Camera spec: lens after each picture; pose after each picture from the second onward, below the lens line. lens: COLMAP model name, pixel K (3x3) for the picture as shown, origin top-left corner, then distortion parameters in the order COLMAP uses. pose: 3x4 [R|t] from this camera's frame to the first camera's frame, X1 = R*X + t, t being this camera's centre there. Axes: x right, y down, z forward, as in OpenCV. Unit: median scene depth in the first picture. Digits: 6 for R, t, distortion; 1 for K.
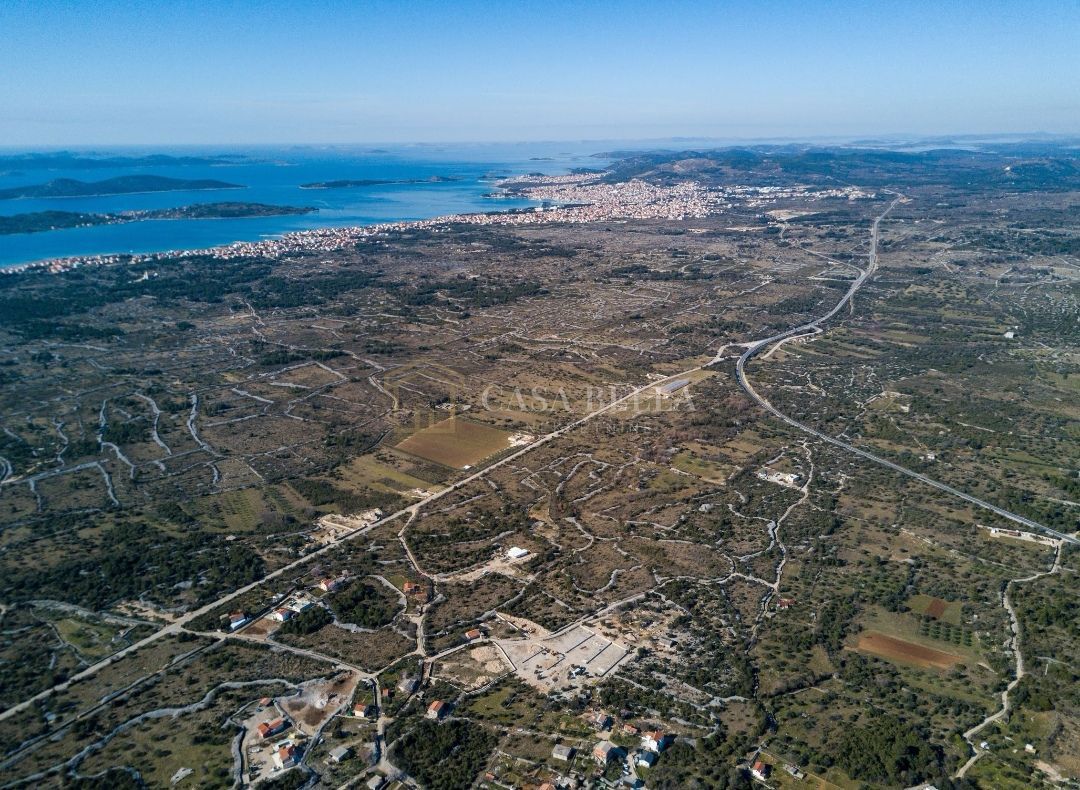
lens RADIAL K [[826.2, 0, 537.5], [0, 826.2, 403.3], [0, 0, 1]] dist [0.035095, -0.012186]
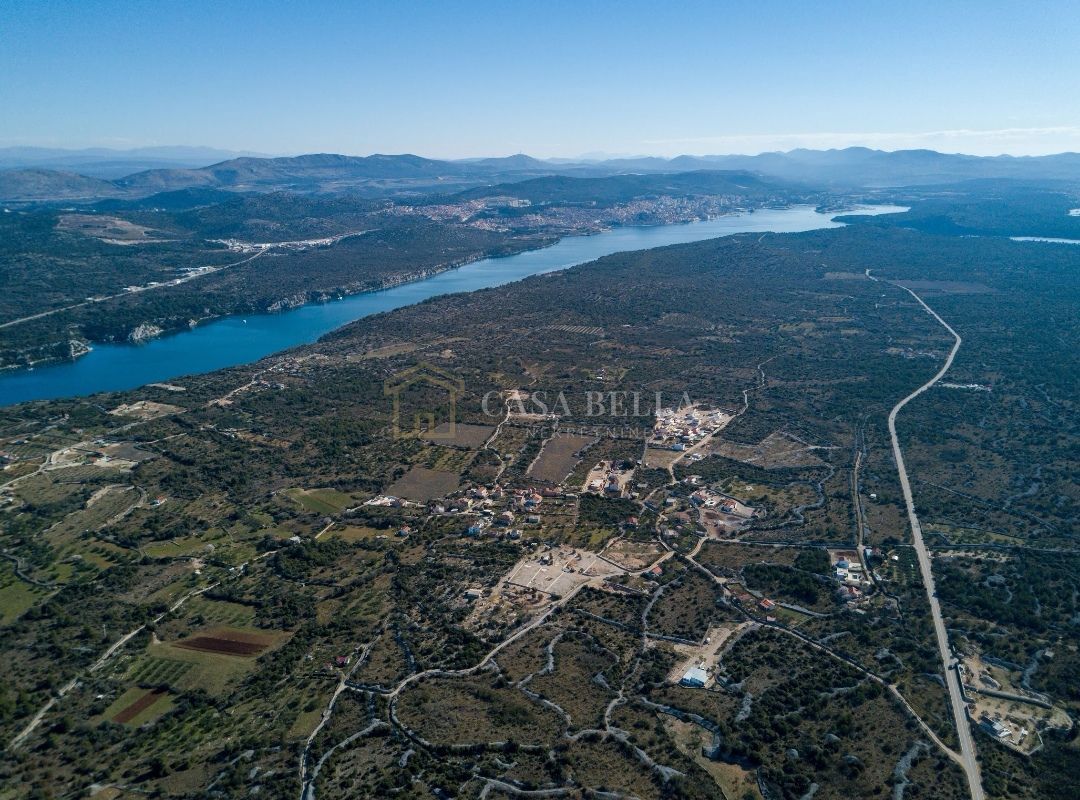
lens RADIAL K [[826.2, 0, 537.7], [0, 826.2, 400.8], [0, 0, 1]] dist [0.035095, -0.012186]
pose [[-0.959927, 0.096235, -0.263208, 0.294372], [-0.068792, 0.829544, 0.554189, -0.435228], [0.271675, 0.550087, -0.789681, 1.527581]]
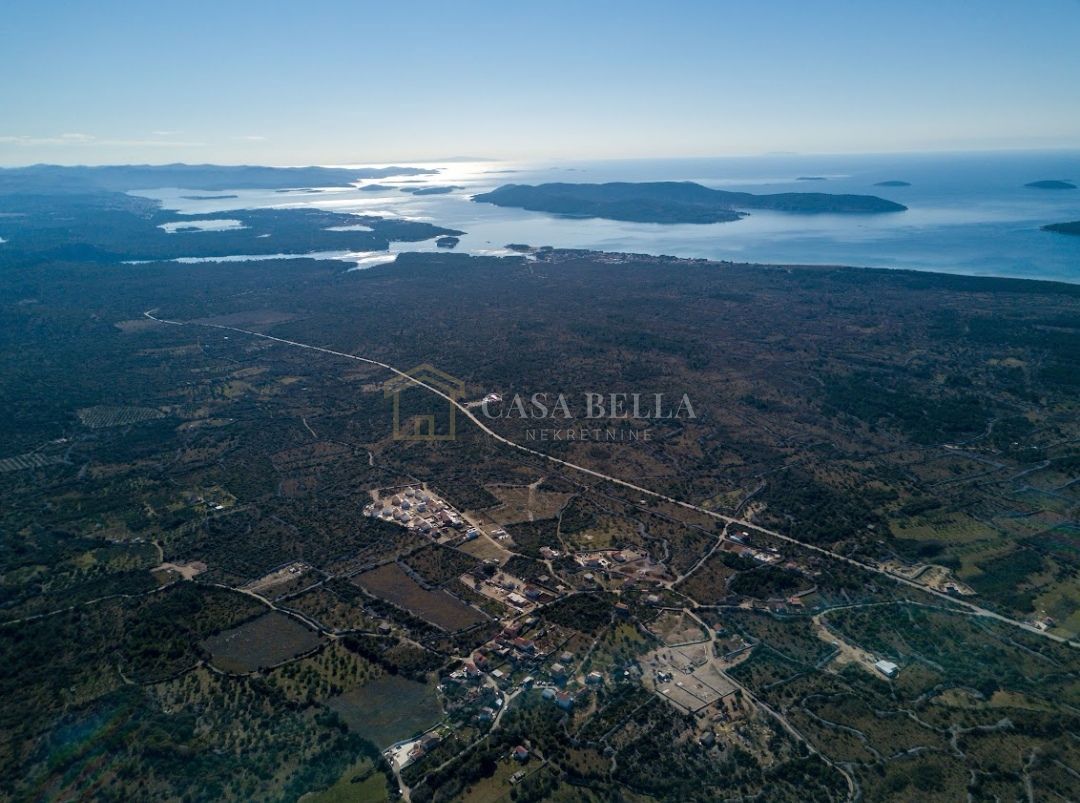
lens RADIAL K [[829.4, 0, 537.0], [0, 829.4, 398.5], [0, 0, 1]] dist [0.020729, 0.013186]
pose [[-0.190420, 0.294337, -0.936539, 0.884239], [-0.285996, 0.895982, 0.339740, -0.304809], [0.939120, 0.332540, -0.086434, 0.687869]]
